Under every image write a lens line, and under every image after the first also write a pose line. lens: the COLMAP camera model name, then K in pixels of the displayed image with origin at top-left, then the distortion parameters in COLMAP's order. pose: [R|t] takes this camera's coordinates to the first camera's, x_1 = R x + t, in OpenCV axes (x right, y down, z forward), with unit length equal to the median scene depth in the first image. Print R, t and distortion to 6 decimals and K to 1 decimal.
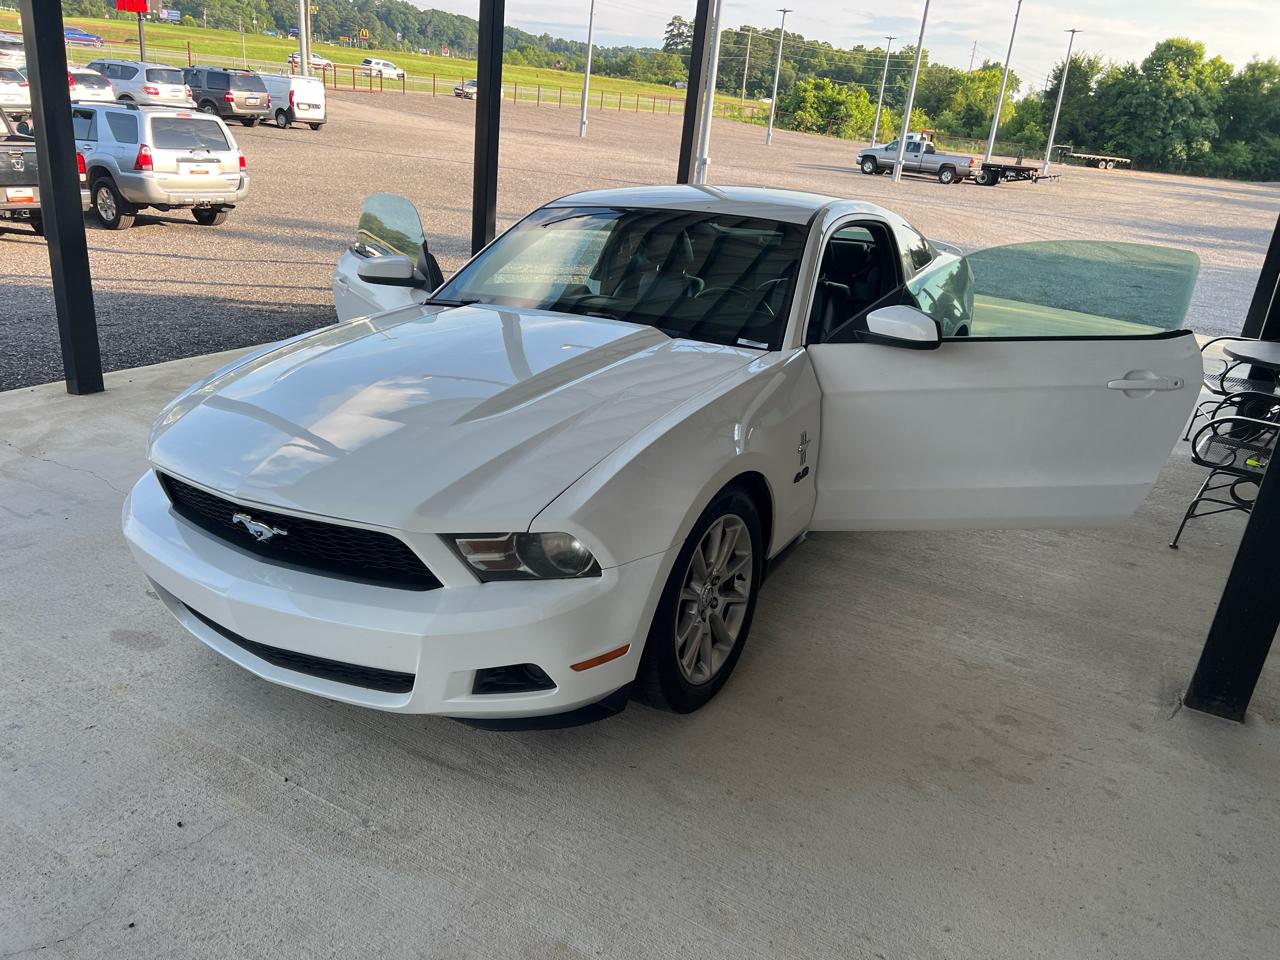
lens RADIAL K [[962.0, 0, 645.7], [0, 962.0, 466.8], [0, 0, 1]] dist [0.050732, -0.053621]
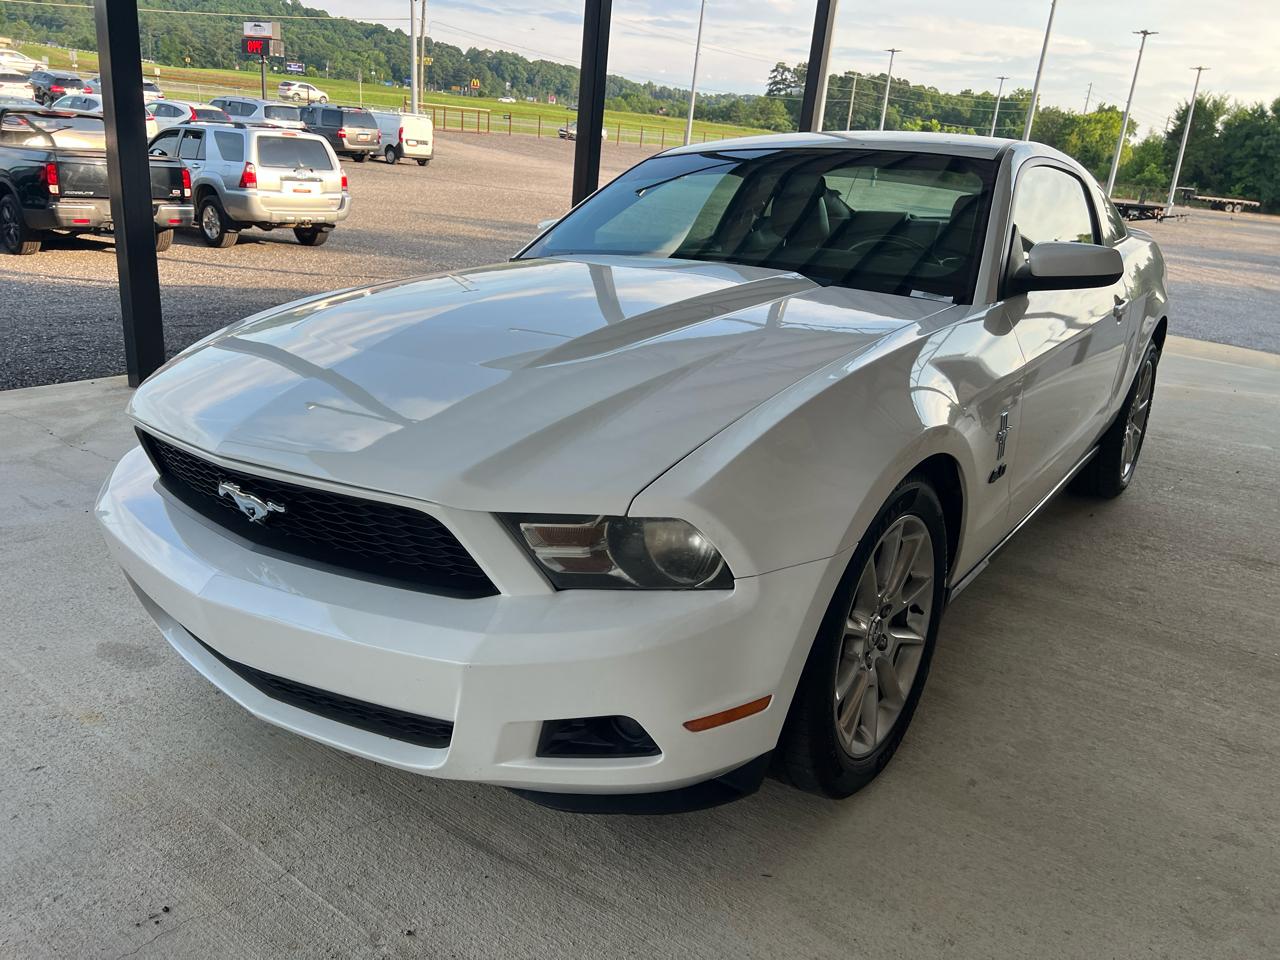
lens RADIAL K [[966.1, 0, 645.0], [0, 966.1, 478.1], [0, 0, 1]] dist [0.049604, -0.057566]
pose [[0.995089, 0.029142, -0.094594, -0.021487], [-0.032185, 0.999007, -0.030802, 0.027954], [0.093602, 0.033695, 0.995039, 0.153725]]
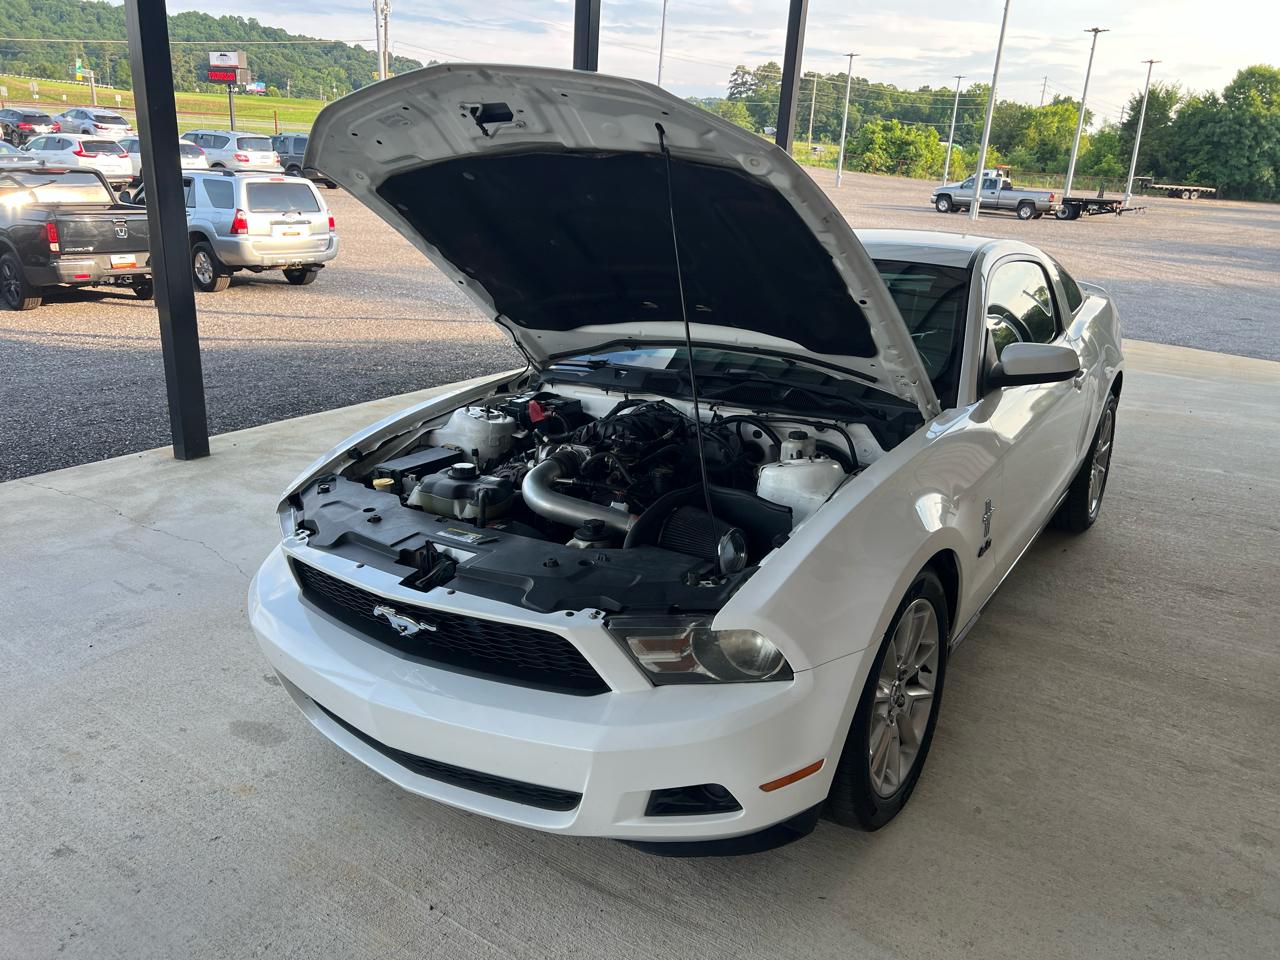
lens RADIAL K [[965.7, 0, 644.9], [0, 965.7, 473.2], [0, 0, 1]] dist [0.041972, -0.044285]
pose [[0.997224, -0.015008, -0.072936, -0.052168], [0.012063, 0.999100, -0.040657, -0.017242], [0.073480, 0.039664, 0.996508, 0.056976]]
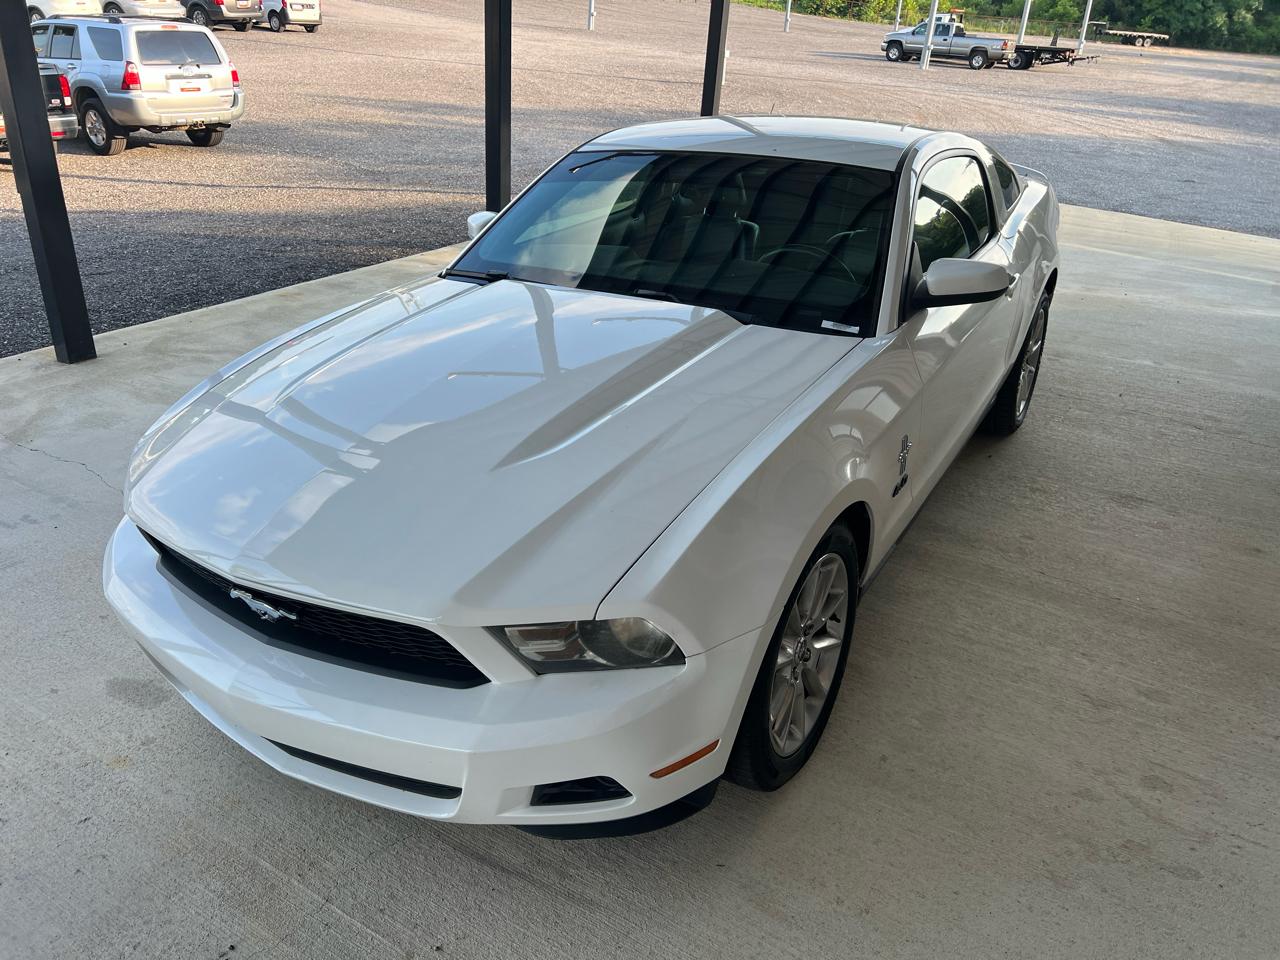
lens RADIAL K [[962.6, 0, 645.9], [0, 962.6, 477.2], [0, 0, 1]] dist [0.055912, -0.064214]
pose [[0.999544, -0.022555, -0.020065, -0.027551], [0.024561, 0.994050, 0.106121, -0.059882], [0.017552, -0.106565, 0.994151, 0.099532]]
